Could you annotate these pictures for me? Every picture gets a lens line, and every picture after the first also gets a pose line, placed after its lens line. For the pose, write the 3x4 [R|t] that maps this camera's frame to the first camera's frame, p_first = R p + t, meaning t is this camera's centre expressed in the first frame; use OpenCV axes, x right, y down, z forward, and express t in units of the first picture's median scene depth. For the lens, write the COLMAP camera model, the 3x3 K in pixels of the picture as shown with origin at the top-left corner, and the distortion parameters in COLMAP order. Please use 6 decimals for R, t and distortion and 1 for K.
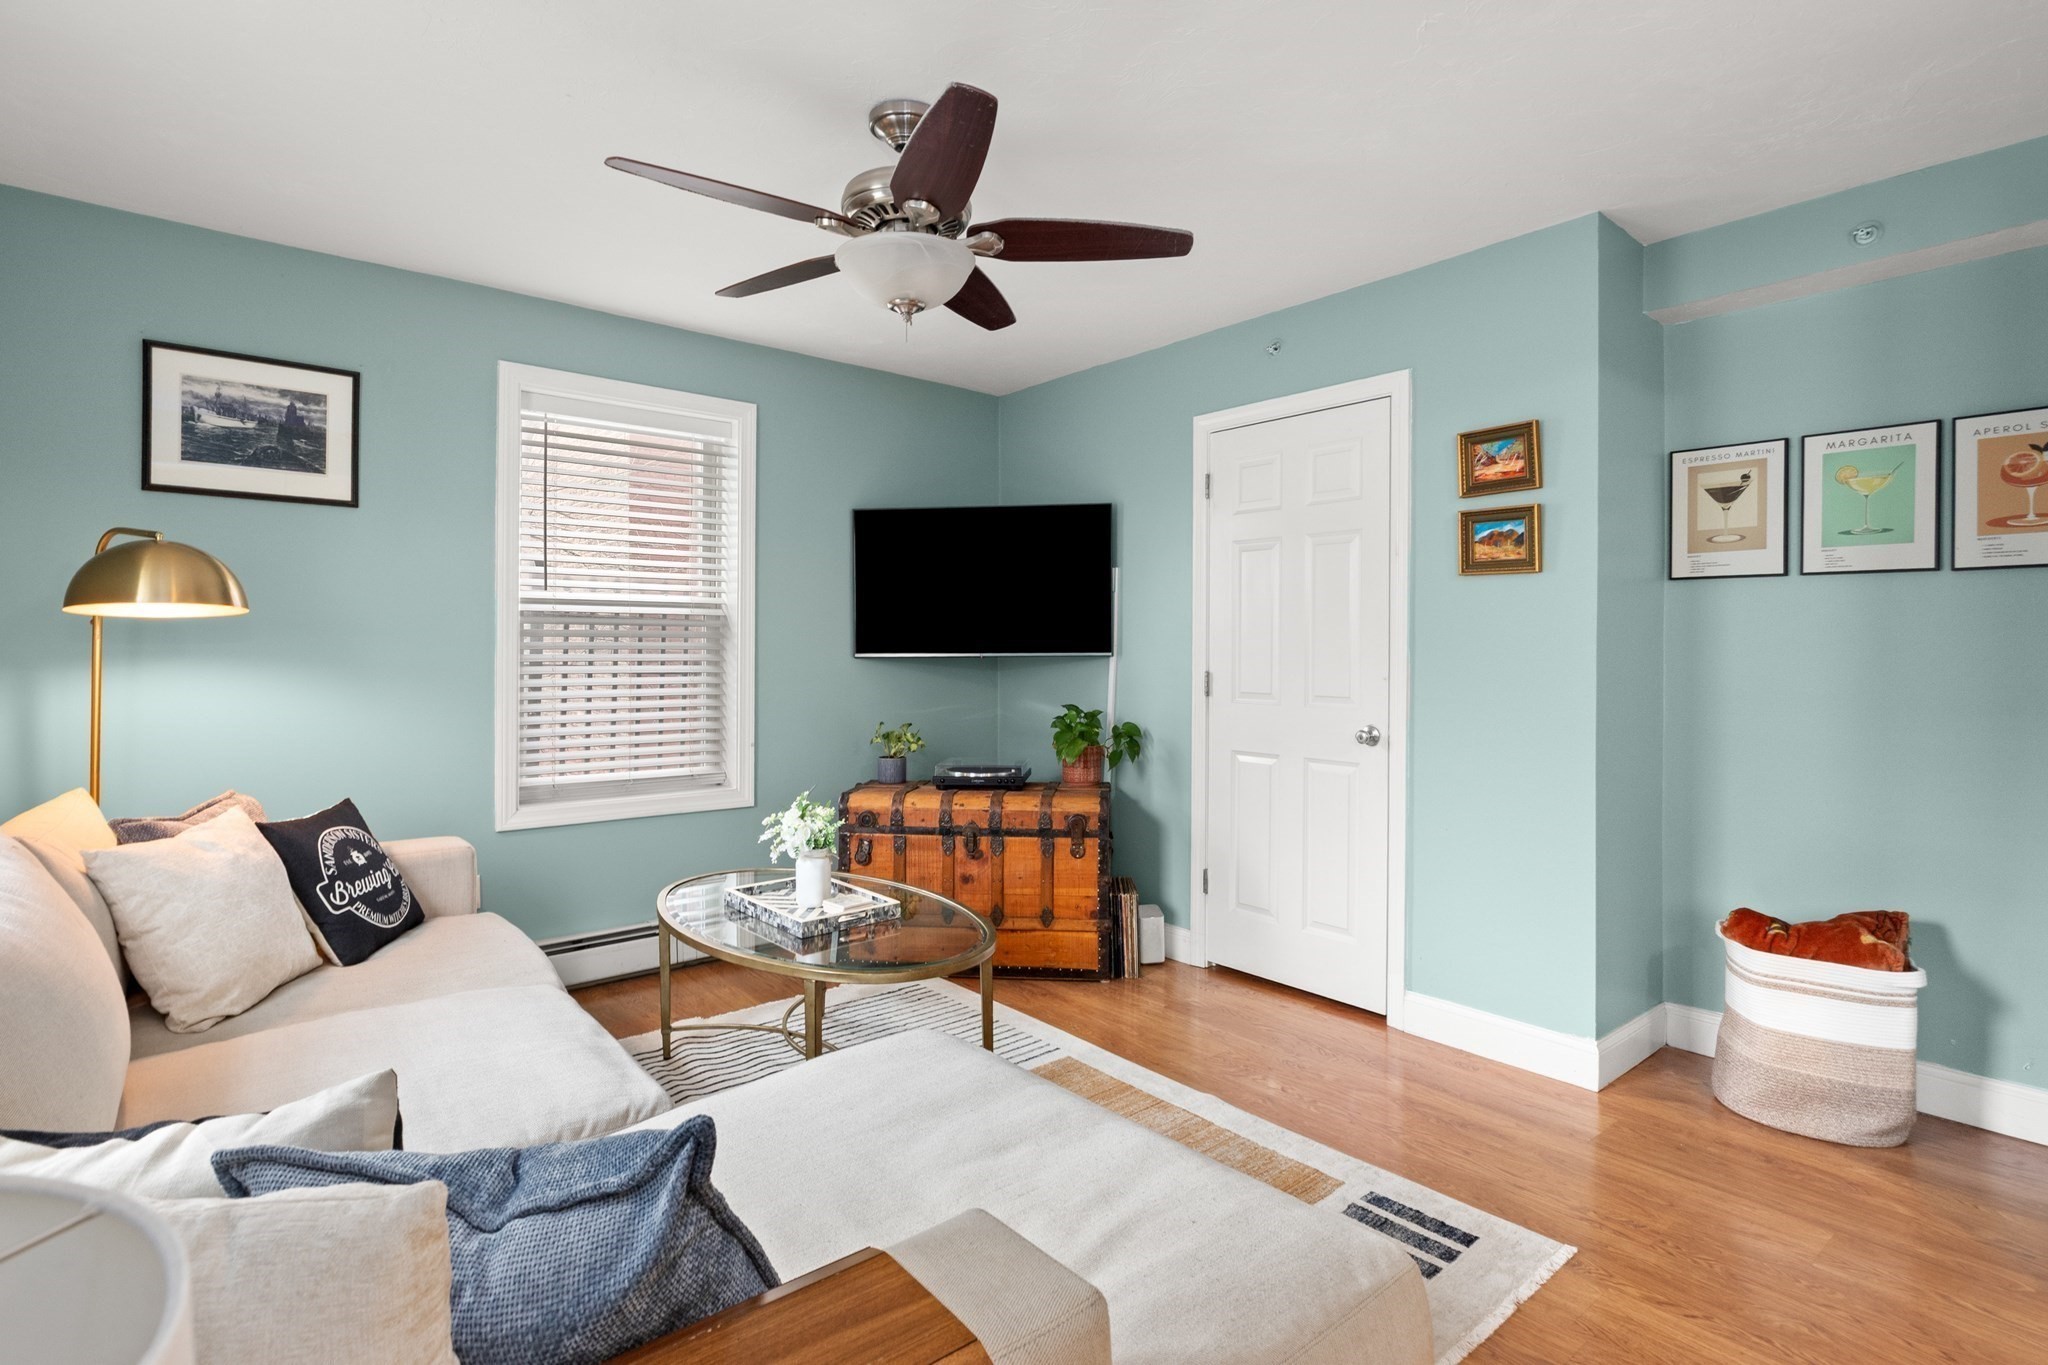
lens RADIAL K [[1016.3, 0, 1019.1], [0, 1016.3, 646.4], [0, 0, 1]] dist [-0.003420, -0.000896]
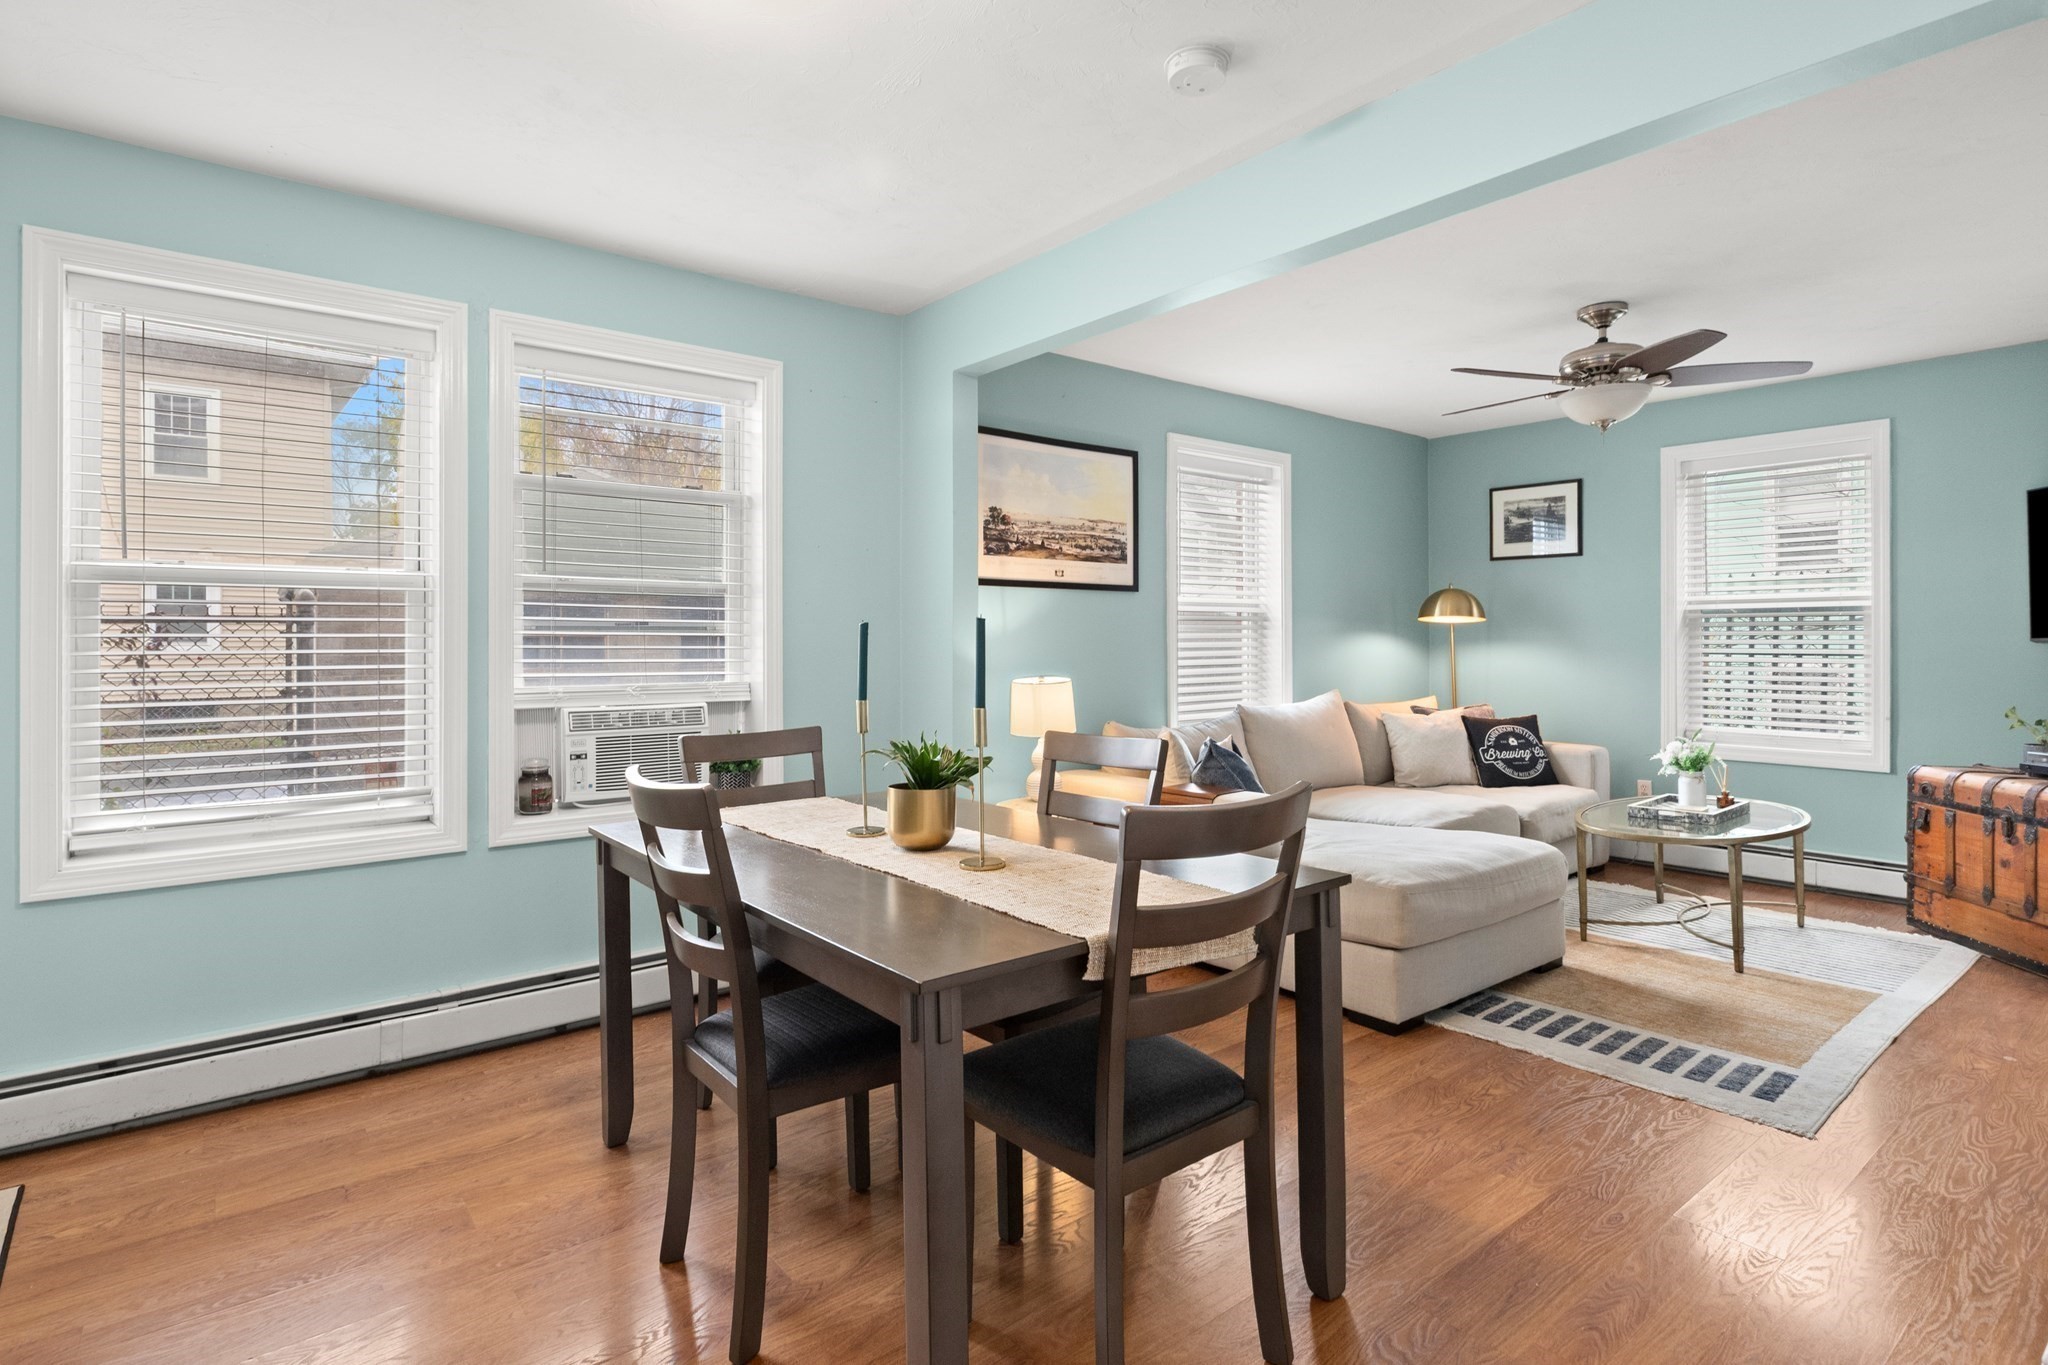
lens RADIAL K [[1016.3, 0, 1038.5], [0, 1016.3, 628.3], [0, 0, 1]] dist [-0.003420, -0.000896]
pose [[-0.005805, -0.017100, -0.999837, 1.152484], [0.002918, 0.999849, -0.017117, 0.016323], [0.999979, -0.003017, -0.005754, 0.075935]]
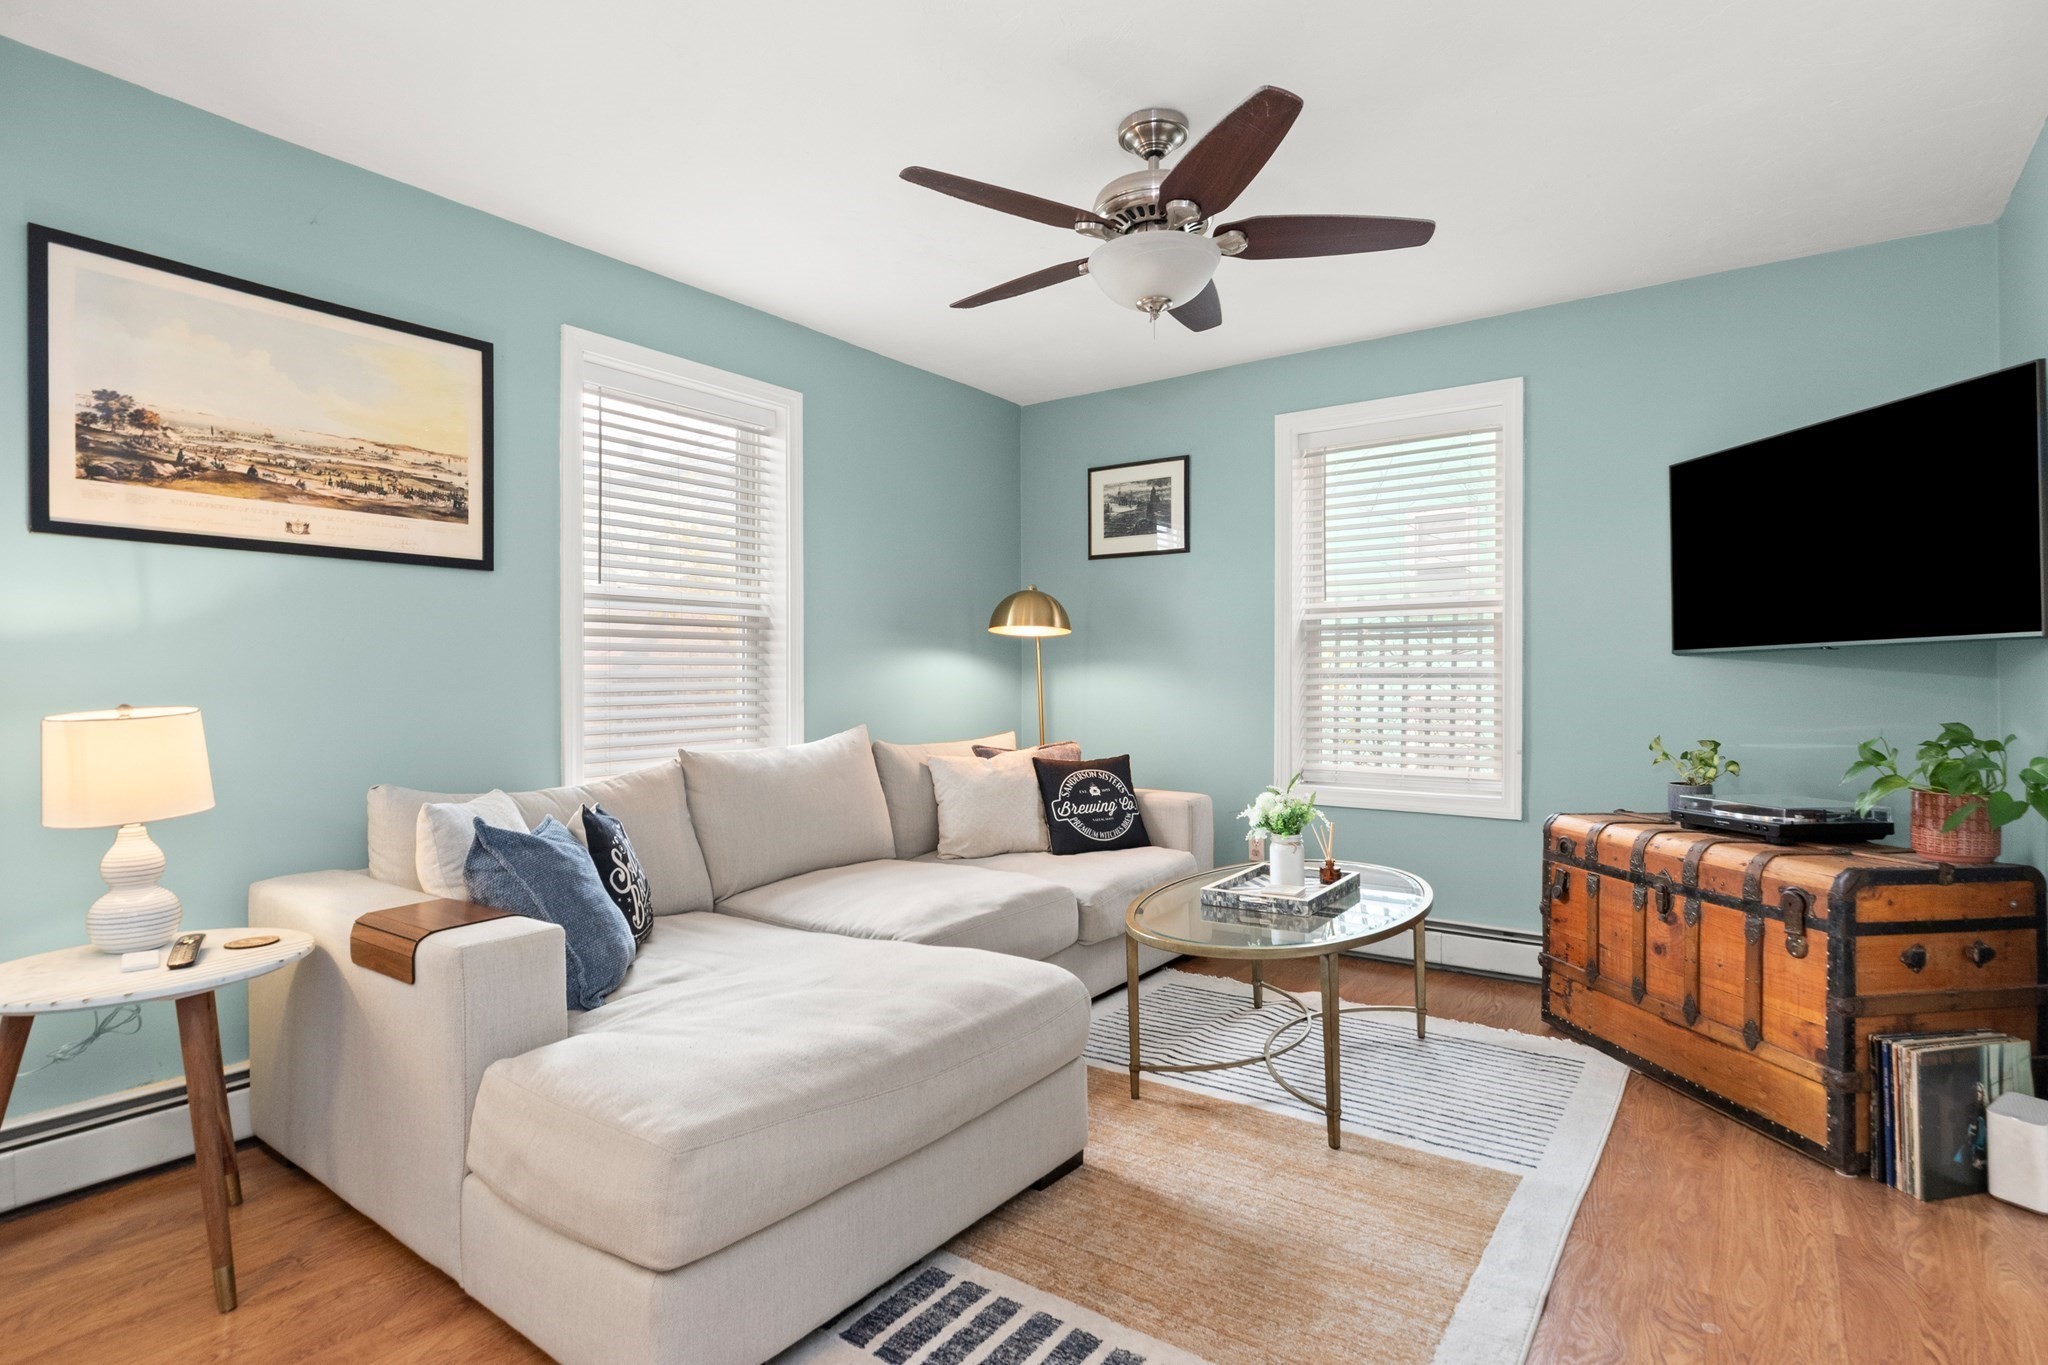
lens RADIAL K [[1016.3, 0, 1023.3], [0, 1016.3, 672.0], [0, 0, 1]] dist [-0.003420, -0.000896]
pose [[0.248011, -0.011531, -0.968689, 0.664923], [0.005361, 0.999930, -0.010530, 0.042120], [0.968742, -0.002582, 0.248055, 0.455876]]
